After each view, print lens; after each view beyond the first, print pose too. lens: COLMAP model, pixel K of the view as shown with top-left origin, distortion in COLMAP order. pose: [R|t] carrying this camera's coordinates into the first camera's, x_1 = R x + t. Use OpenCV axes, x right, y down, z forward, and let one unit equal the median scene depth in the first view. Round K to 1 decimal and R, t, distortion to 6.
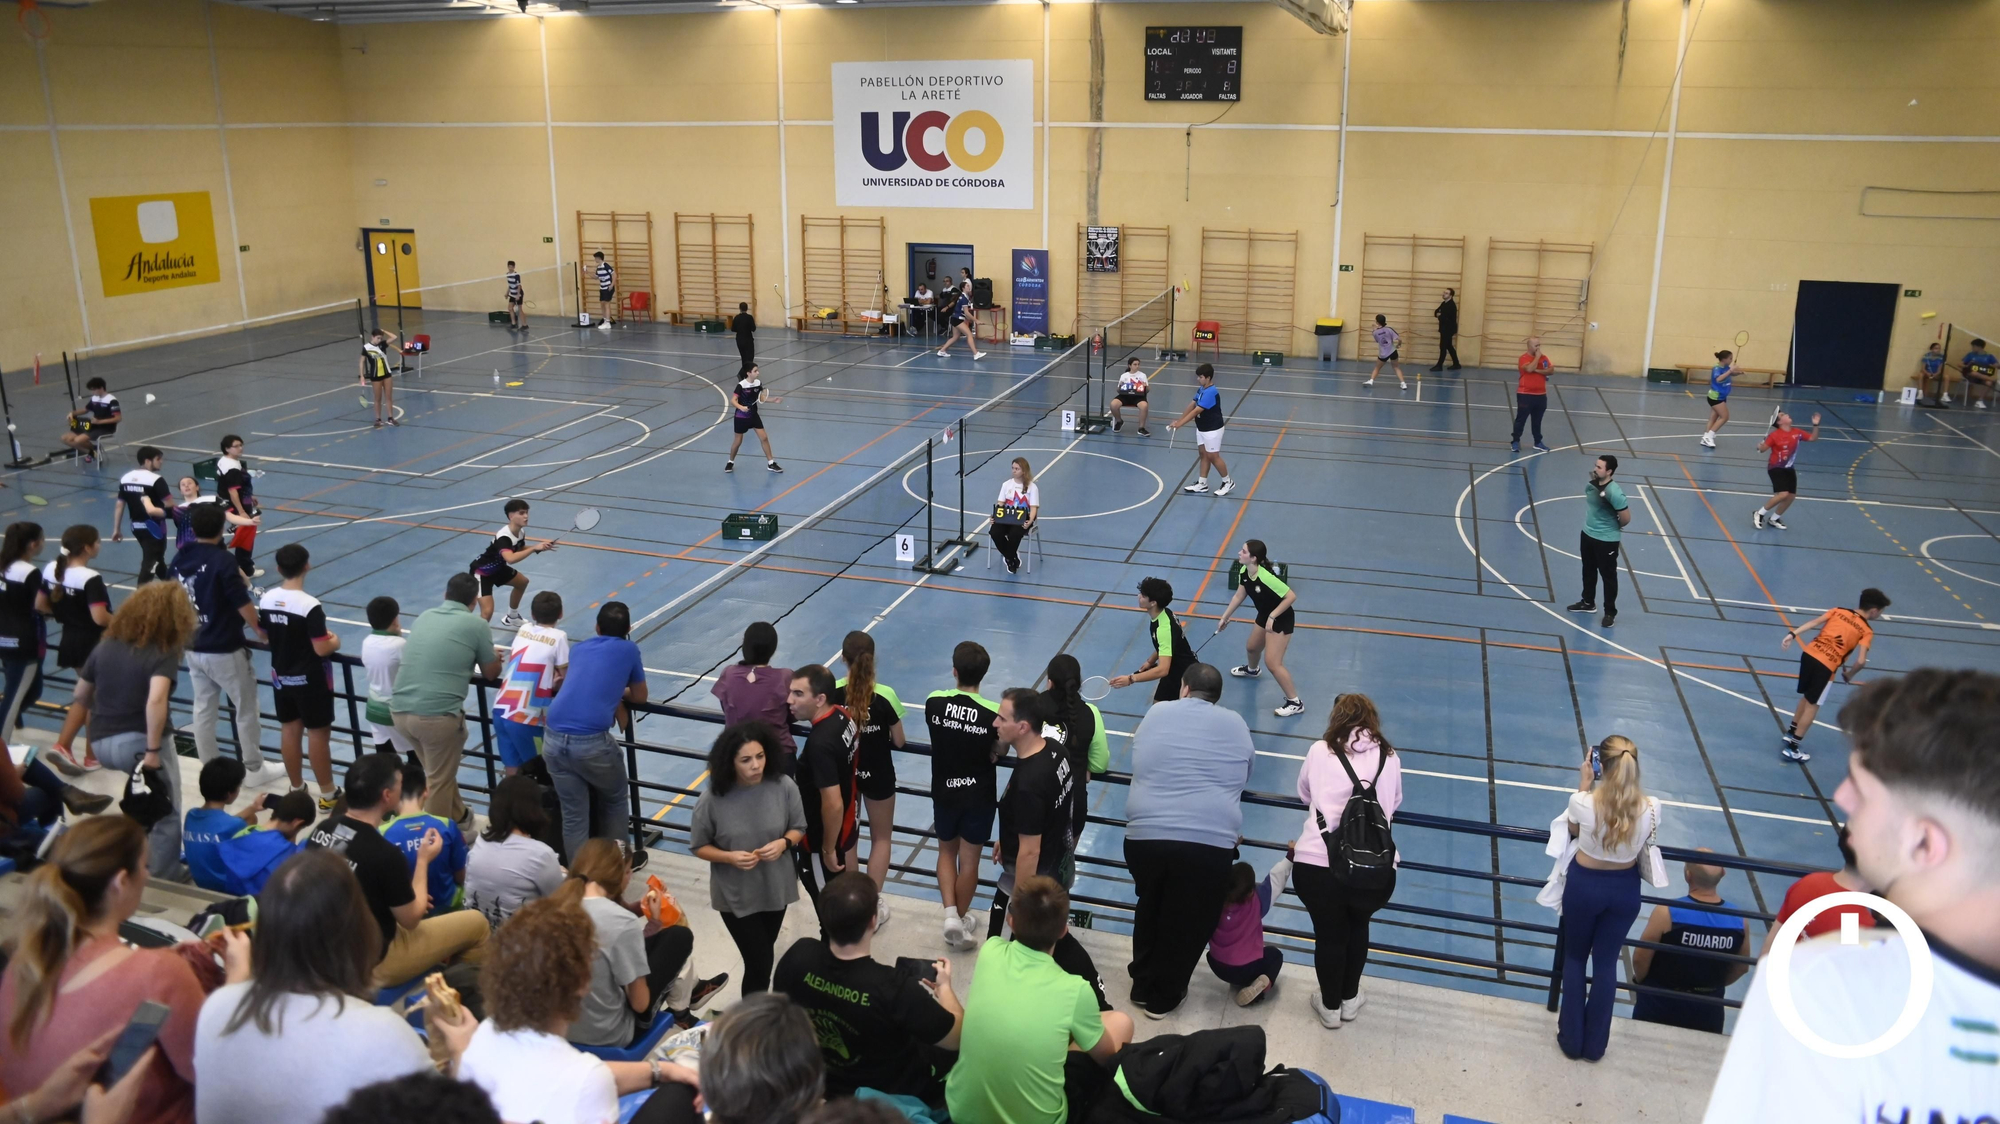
lens RADIAL K [[1369.4, 0, 1000.0], [0, 1369.4, 562.0], [0, 0, 1]] dist [-0.090470, 0.001531]
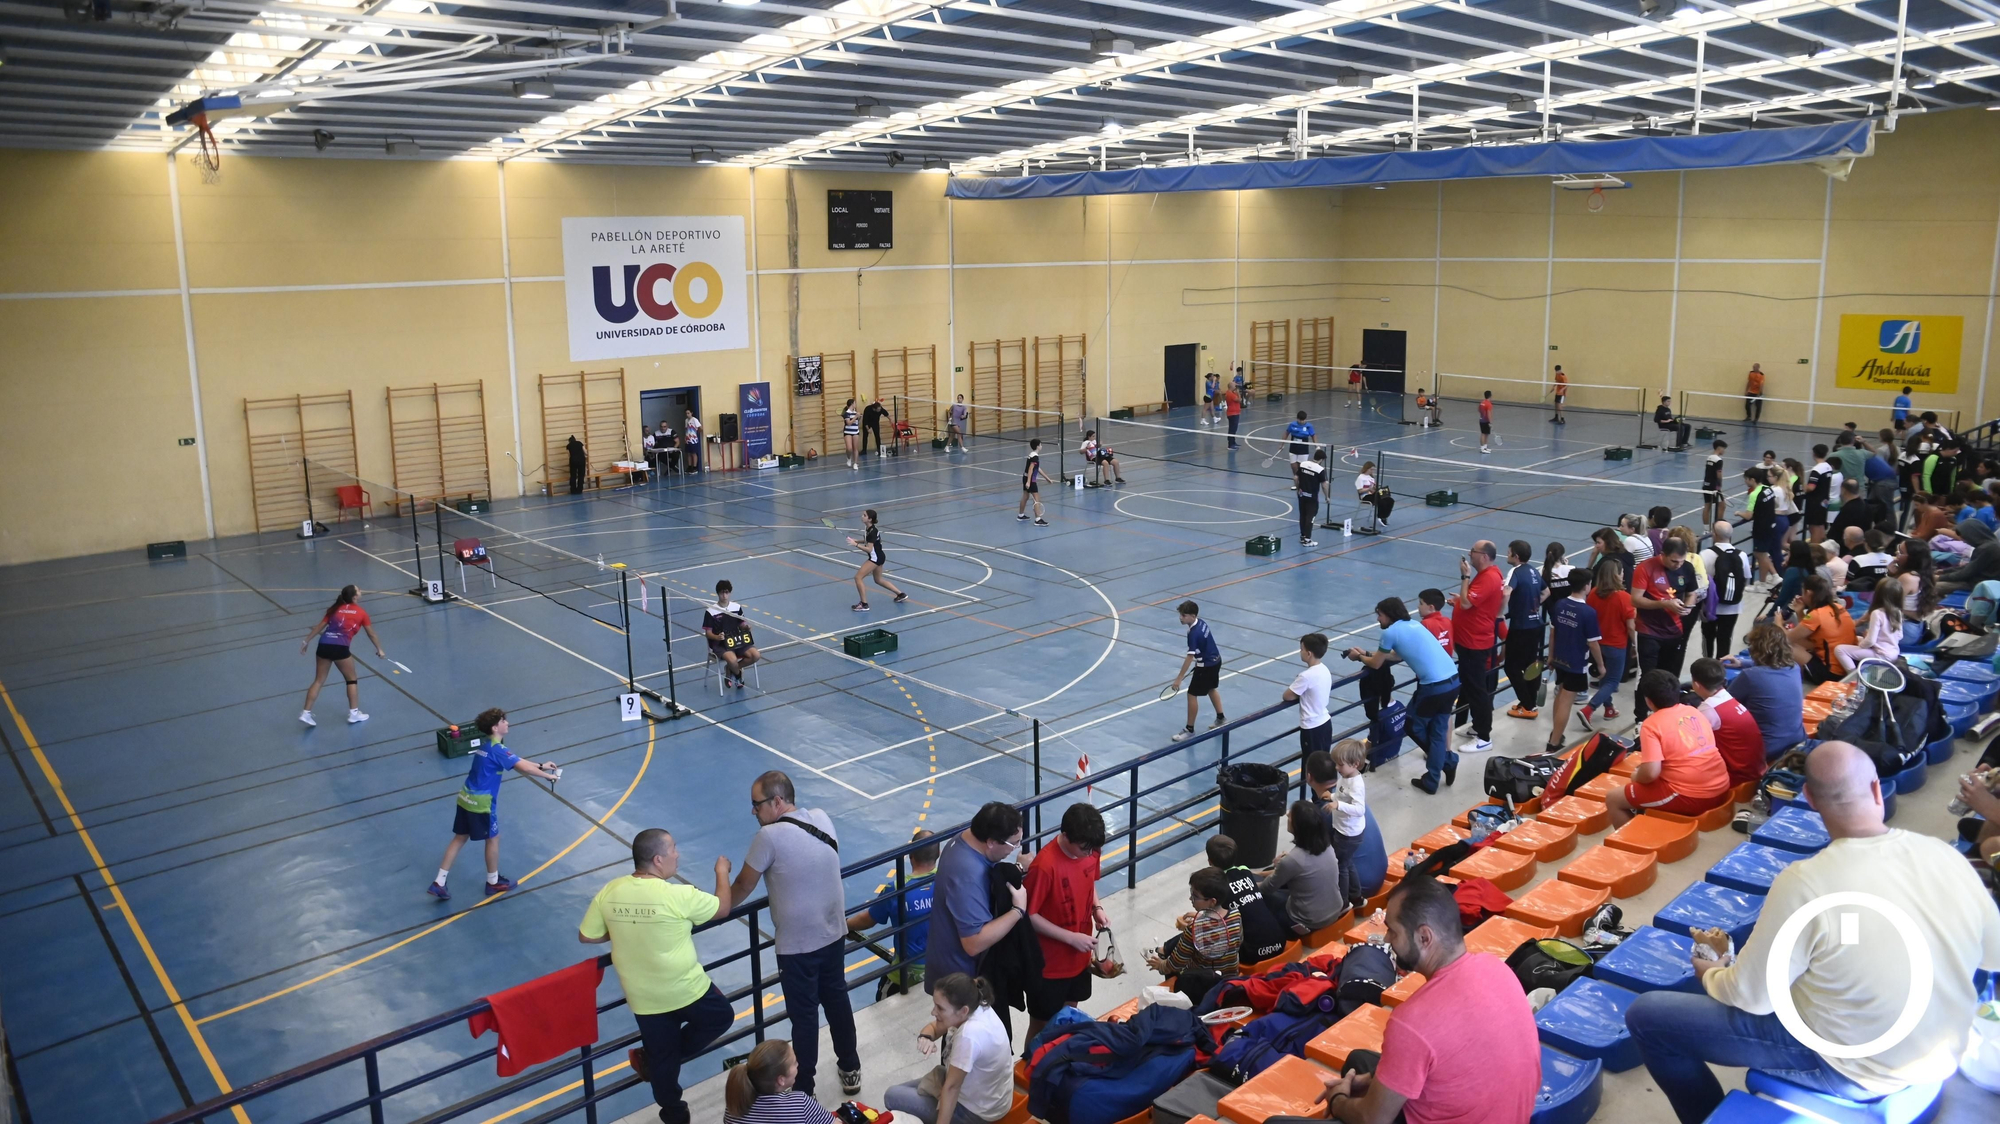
lens RADIAL K [[1369.4, 0, 1000.0], [0, 1369.4, 562.0], [0, 0, 1]] dist [-0.090470, 0.001531]
pose [[0.502331, -0.200969, 0.840996, -0.840722], [0.291026, 0.955166, 0.054420, -0.092008], [-0.814228, 0.217415, 0.538297, 0.269345]]
